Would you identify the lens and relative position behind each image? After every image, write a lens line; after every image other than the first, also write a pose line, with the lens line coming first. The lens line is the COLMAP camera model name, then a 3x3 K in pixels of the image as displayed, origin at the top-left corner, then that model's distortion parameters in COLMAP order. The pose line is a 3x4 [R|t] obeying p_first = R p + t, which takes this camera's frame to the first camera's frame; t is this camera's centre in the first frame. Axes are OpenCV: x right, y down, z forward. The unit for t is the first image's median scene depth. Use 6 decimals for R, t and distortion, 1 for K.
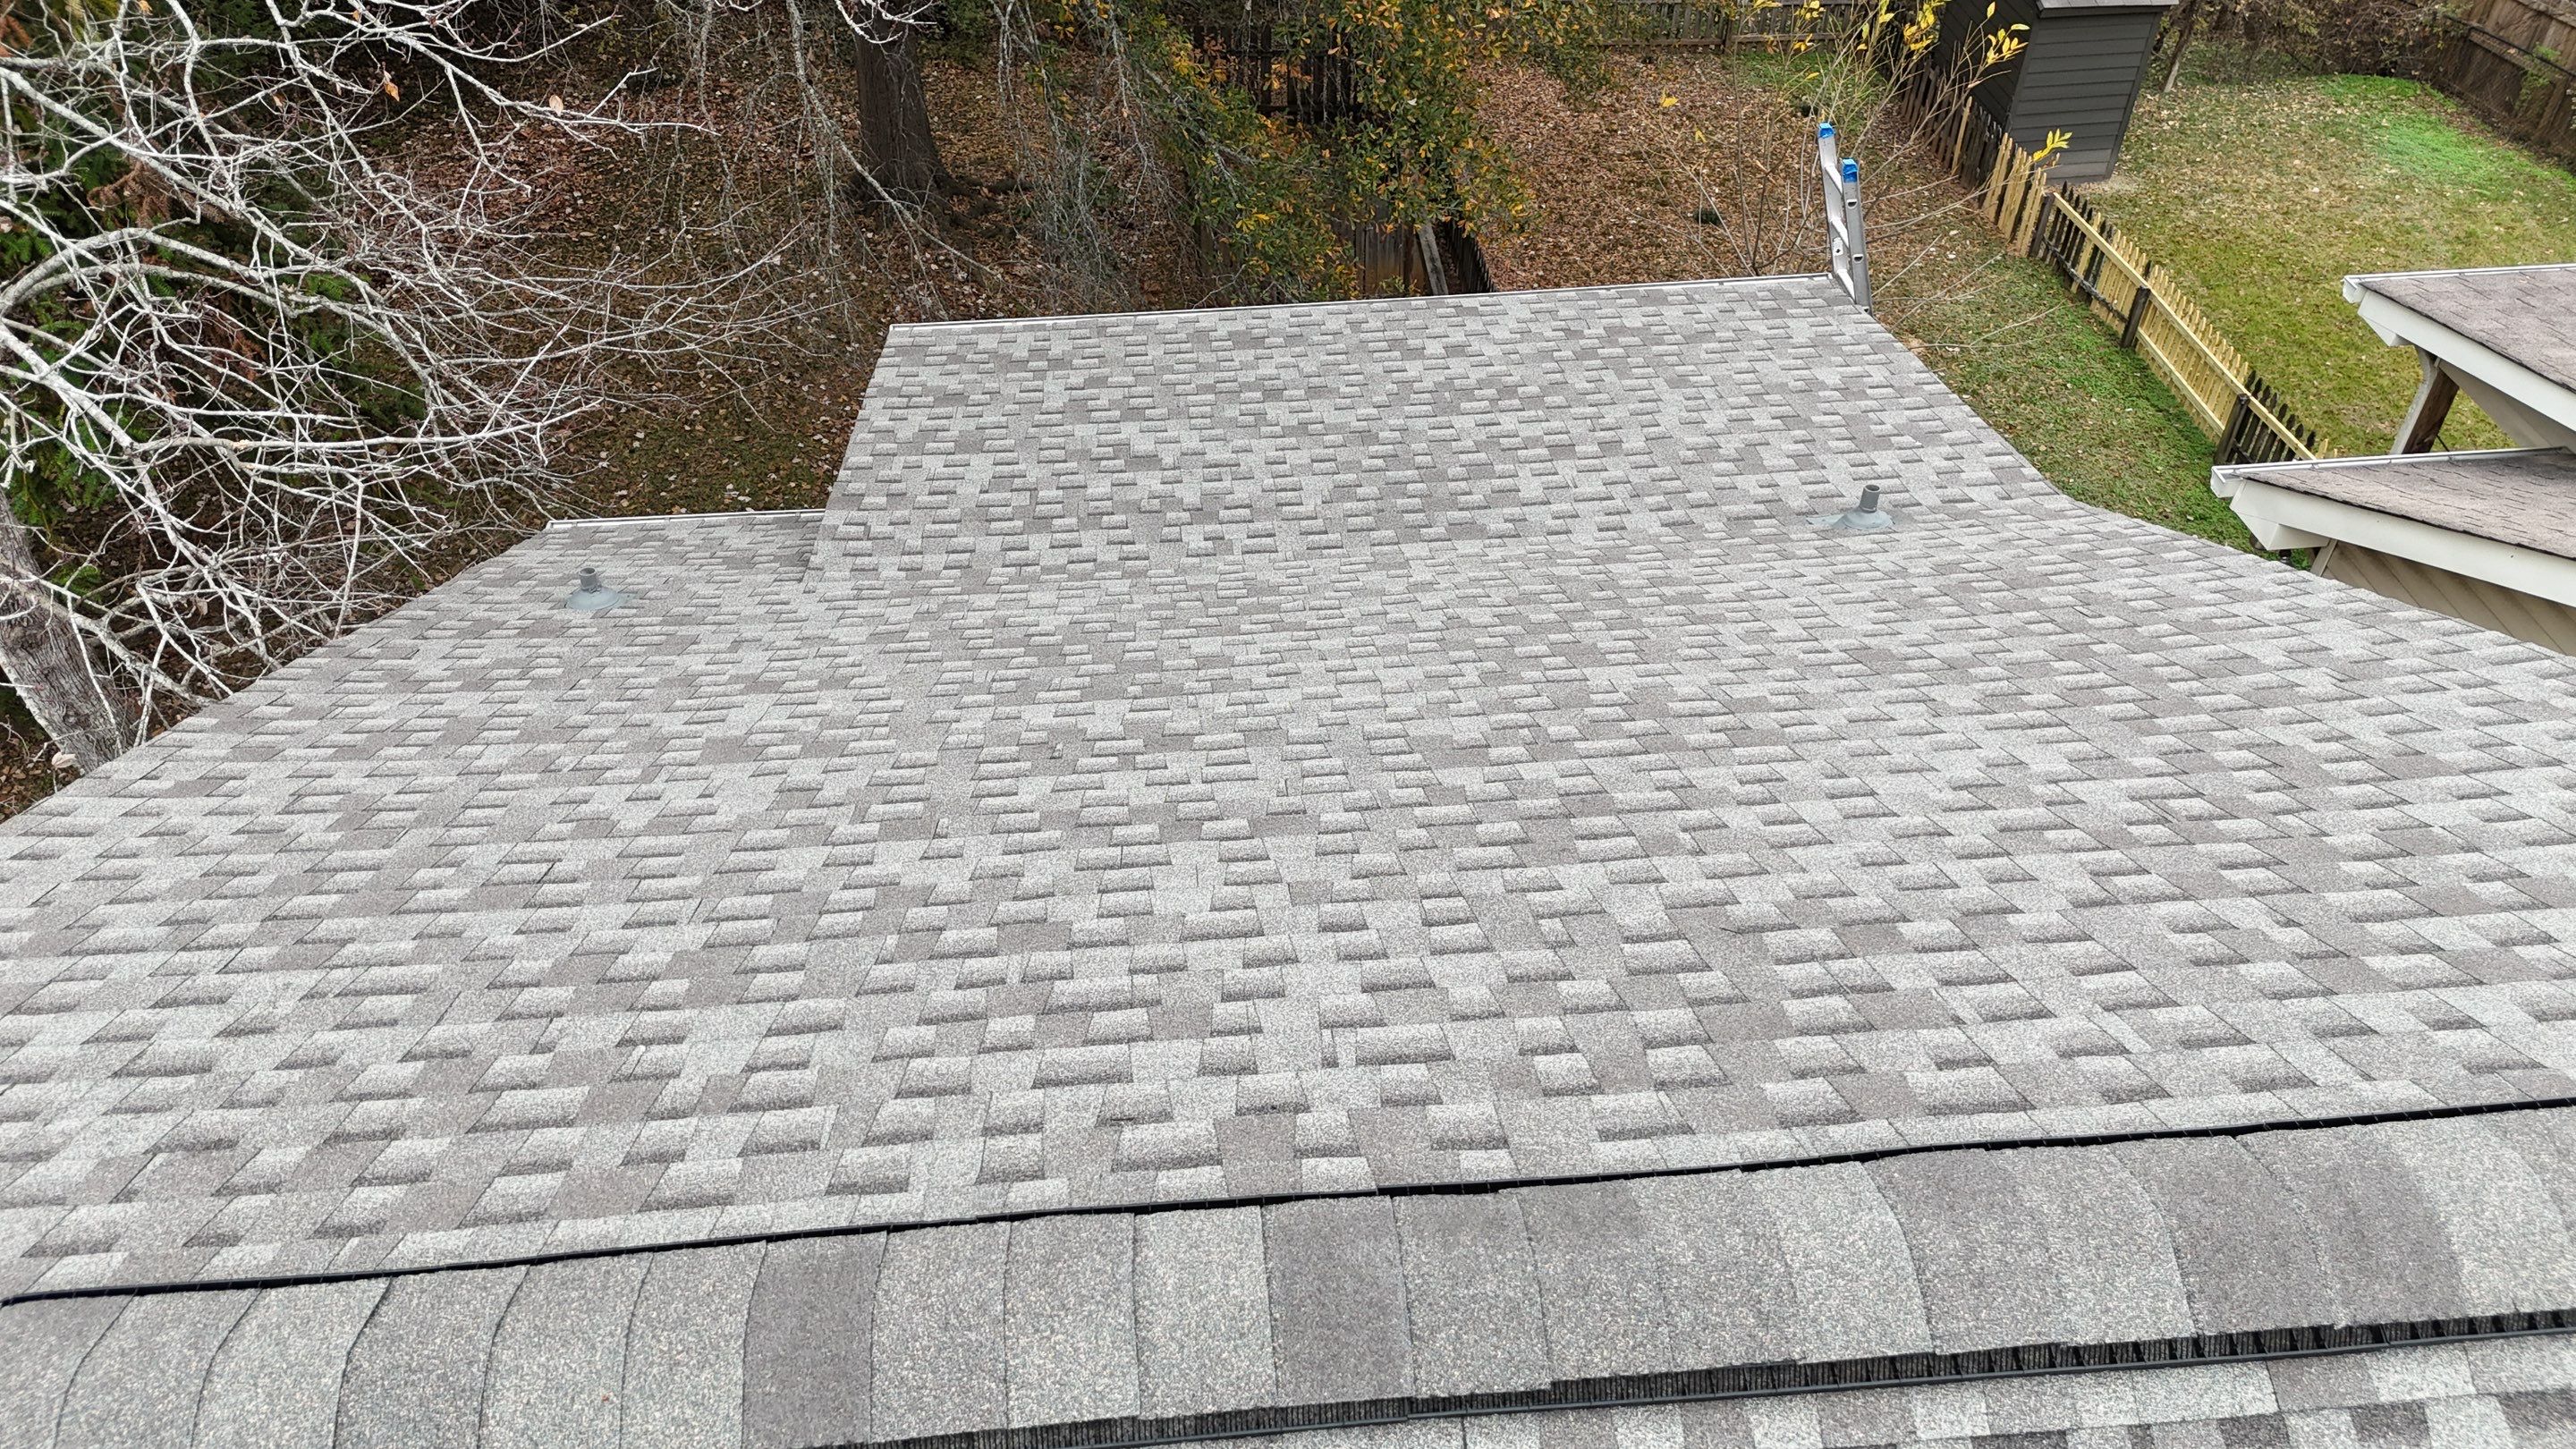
lens RADIAL K [[1914.5, 0, 1288.3], [0, 1914.5, 729.7], [0, 0, 1]] dist [0.077618, -0.051580]
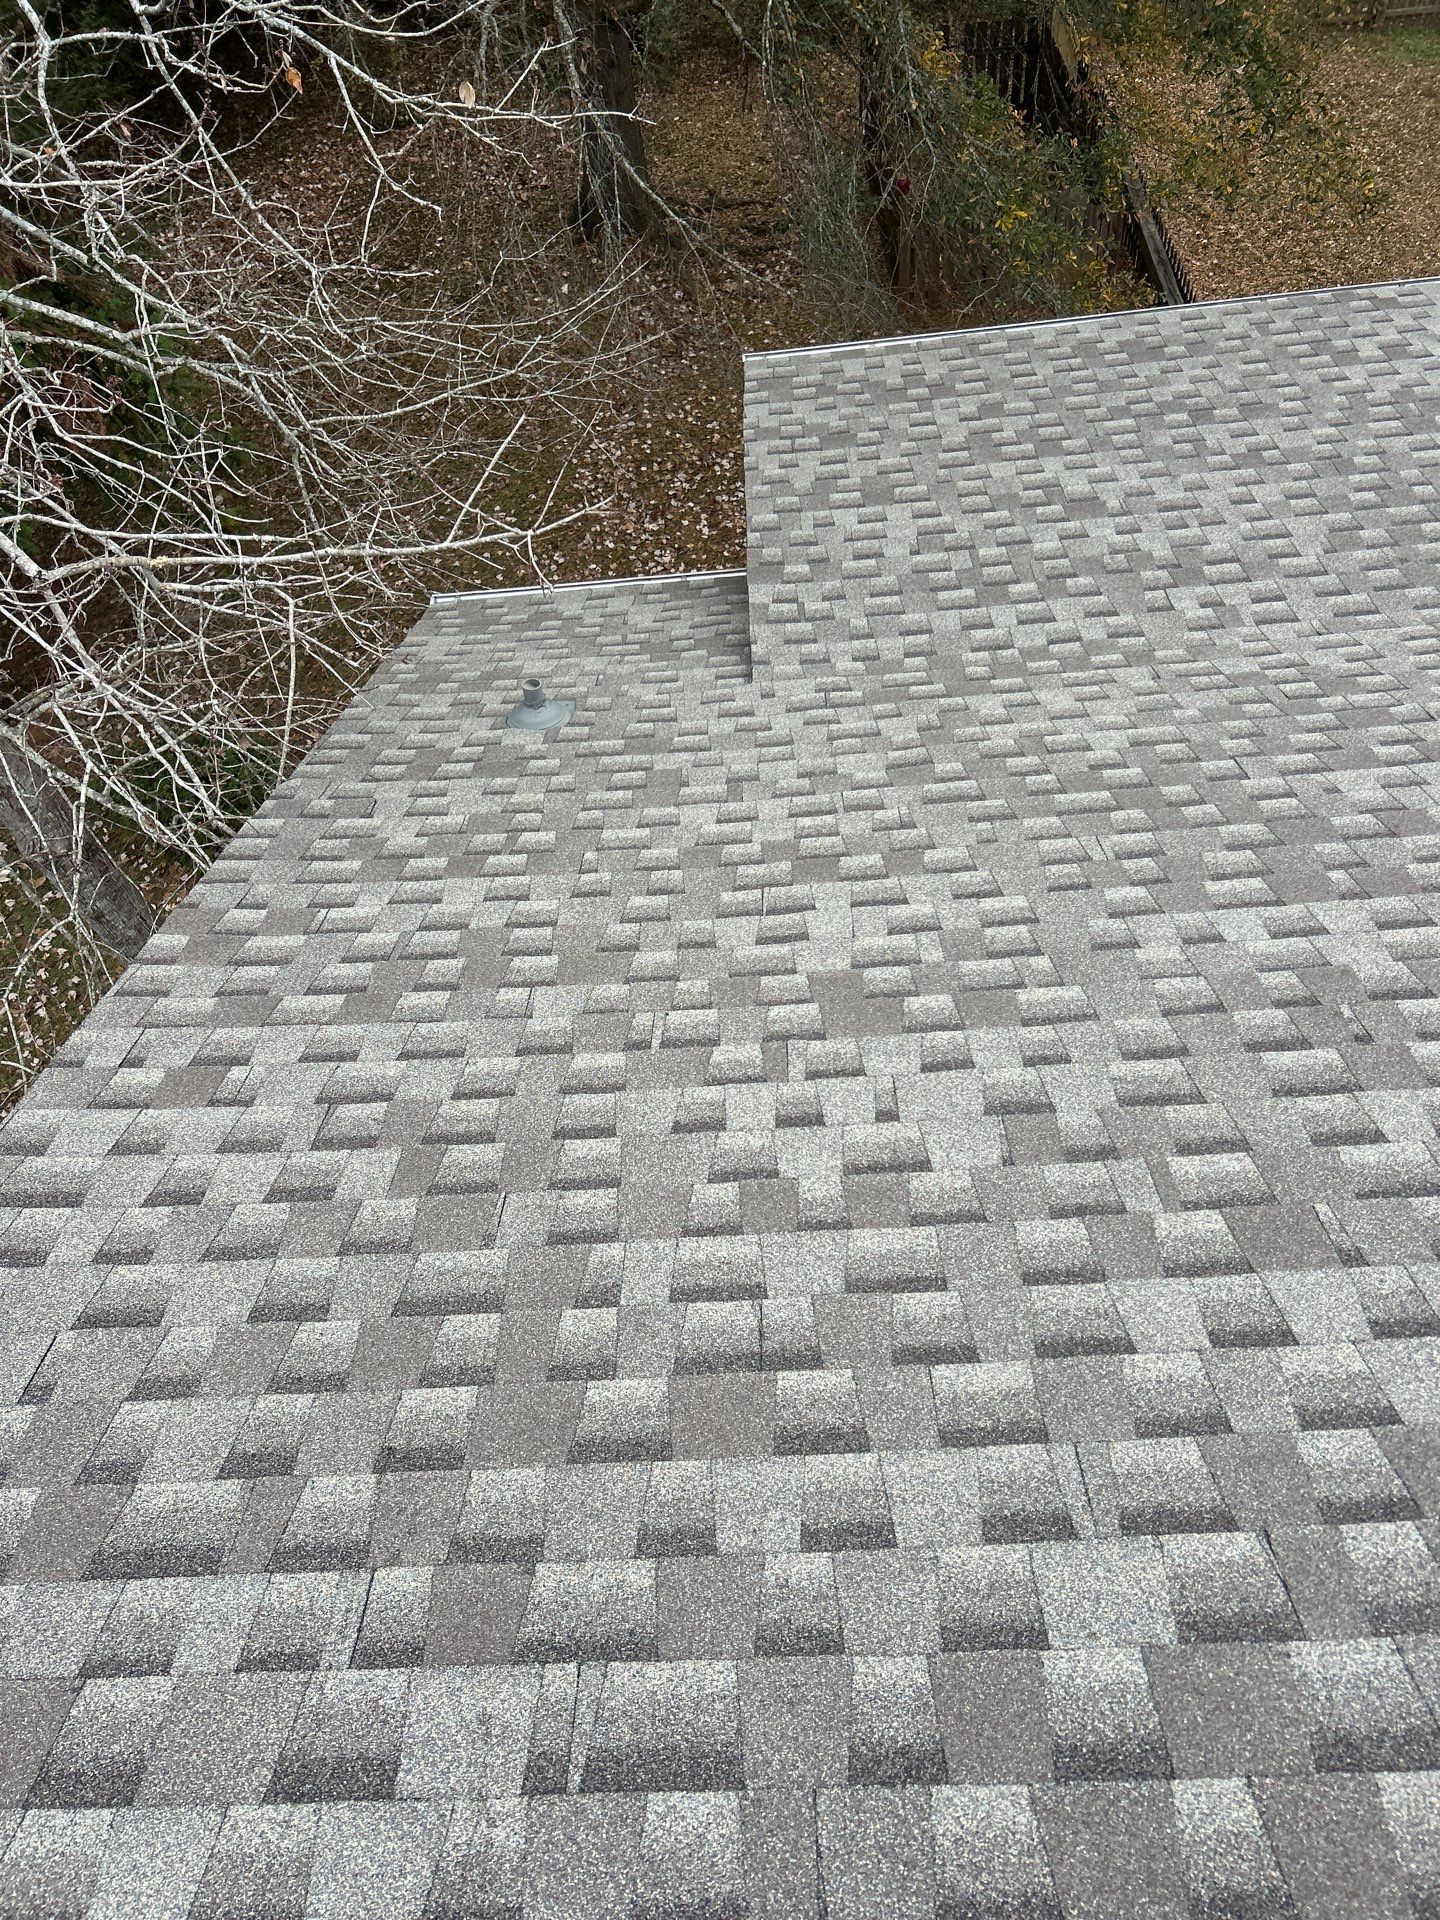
lens RADIAL K [[1454.2, 0, 712.6], [0, 1454.2, 974.6], [0, 0, 1]] dist [0.046027, -0.041422]
pose [[0.994774, -0.005312, -0.101959, -0.178707], [0.026233, 0.978418, 0.204965, -0.071709], [0.098670, -0.206568, 0.973444, 0.283203]]
